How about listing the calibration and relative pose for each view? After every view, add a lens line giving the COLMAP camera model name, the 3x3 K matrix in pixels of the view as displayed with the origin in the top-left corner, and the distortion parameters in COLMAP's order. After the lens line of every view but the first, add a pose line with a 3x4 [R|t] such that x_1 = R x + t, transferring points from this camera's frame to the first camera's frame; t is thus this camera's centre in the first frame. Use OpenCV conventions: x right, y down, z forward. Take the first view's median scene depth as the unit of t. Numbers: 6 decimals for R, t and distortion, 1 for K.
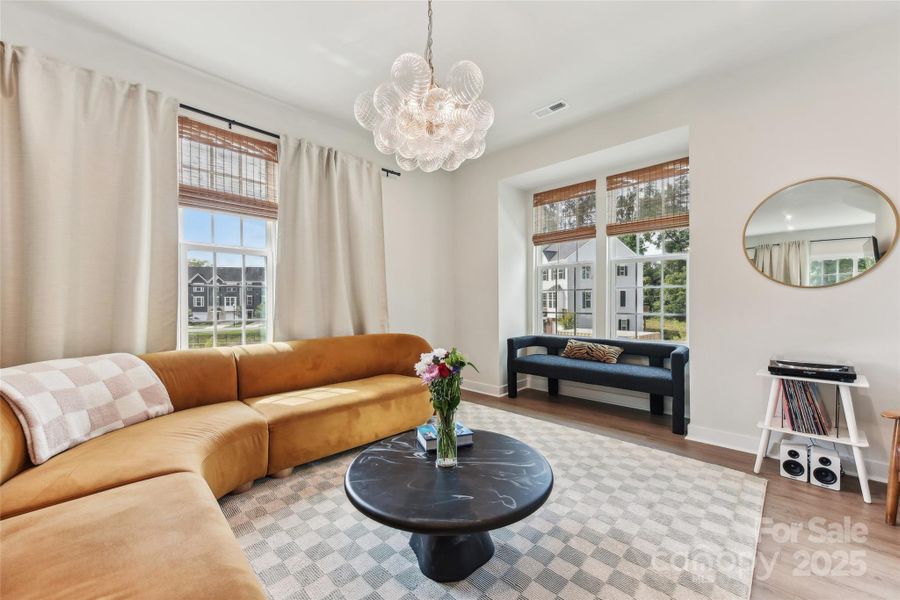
lens RADIAL K [[364.8, 0, 448.6], [0, 364.8, 299.6], [0, 0, 1]] dist [0.004430, -0.002664]
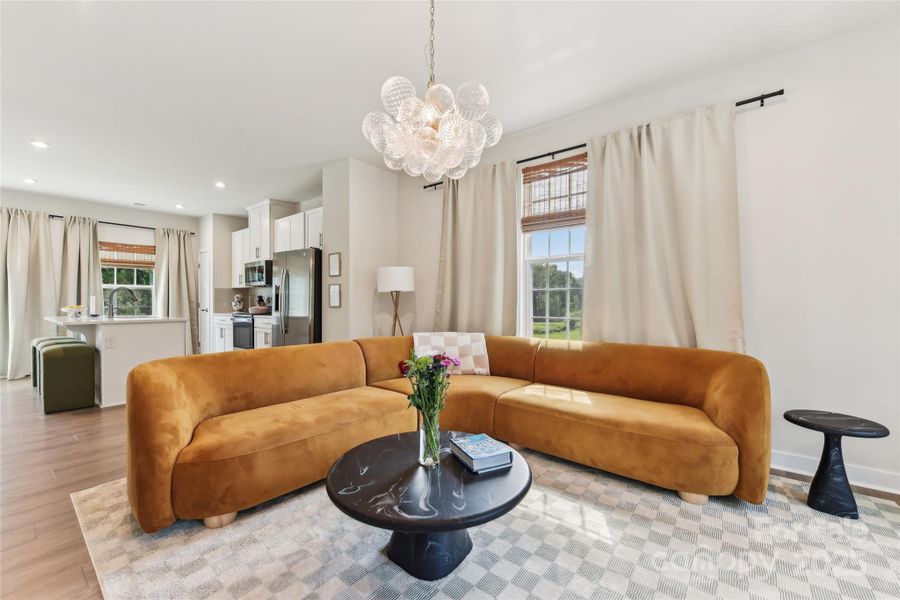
lens RADIAL K [[364.8, 0, 444.9], [0, 364.8, 300.6], [0, 0, 1]] dist [0.004430, -0.002664]
pose [[0.078752, 0.004427, -0.996884, 0.614532], [0.000939, 0.999989, 0.004515, -0.006832], [0.996894, -0.001292, 0.078747, 0.581943]]
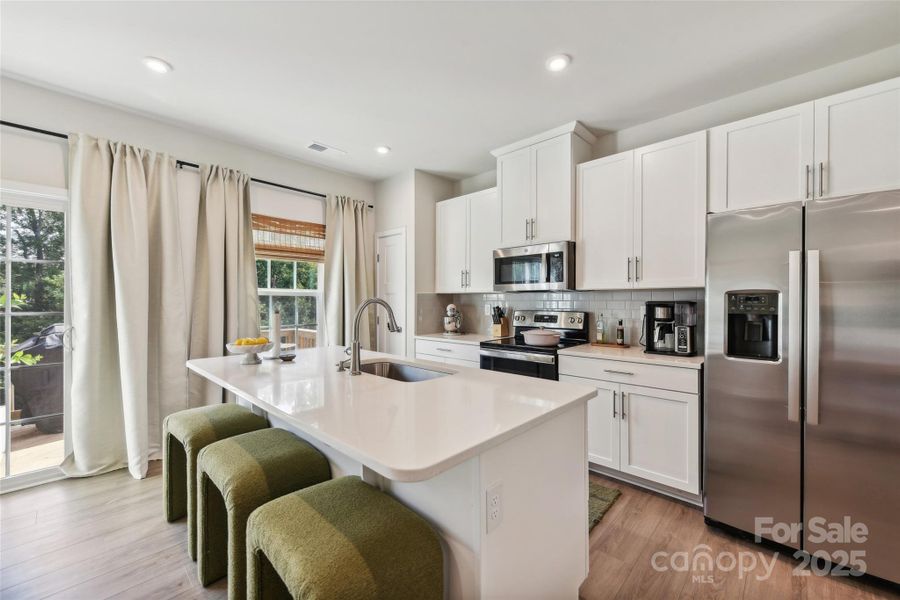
lens RADIAL K [[364.8, 0, 455.4], [0, 364.8, 300.3], [0, 0, 1]] dist [0.004430, -0.002664]
pose [[0.002824, 0.006365, -0.999976, -0.557994], [0.002580, 0.999976, 0.006372, -0.067354], [0.999993, -0.002598, 0.002808, -0.699613]]
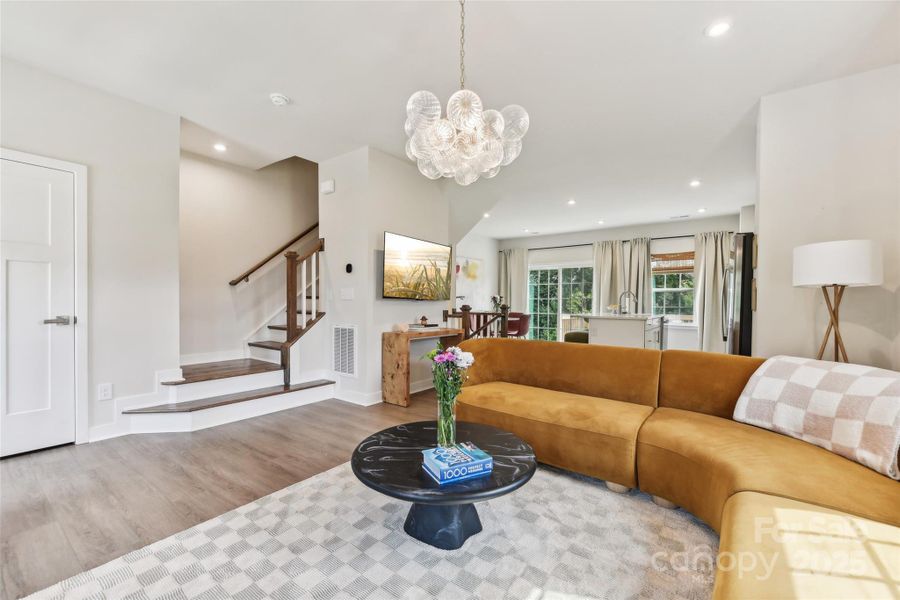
lens RADIAL K [[364.8, 0, 456.9], [0, 364.8, 307.1], [0, 0, 1]] dist [0.004430, -0.002664]
pose [[-0.990563, 0.003159, -0.137025, 0.069131], [0.001046, 0.999879, 0.015492, -0.000768], [0.137057, 0.015202, -0.990446, 1.273531]]
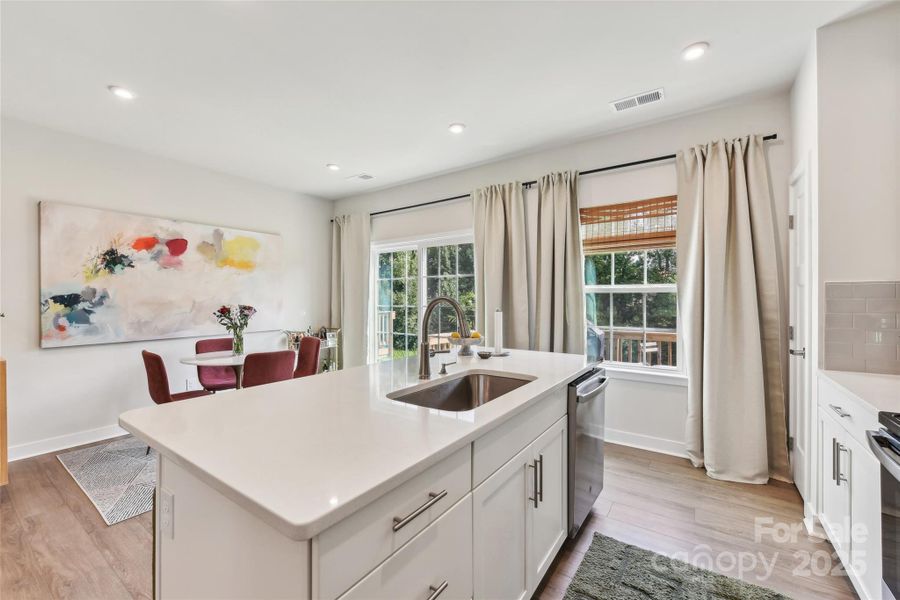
lens RADIAL K [[364.8, 0, 452.6], [0, 364.8, 297.8], [0, 0, 1]] dist [0.004430, -0.002664]
pose [[-0.988949, 0.006285, -0.148123, -1.249252], [0.007619, 0.999935, -0.008440, -0.054598], [0.148060, -0.009475, -0.988933, -0.227667]]
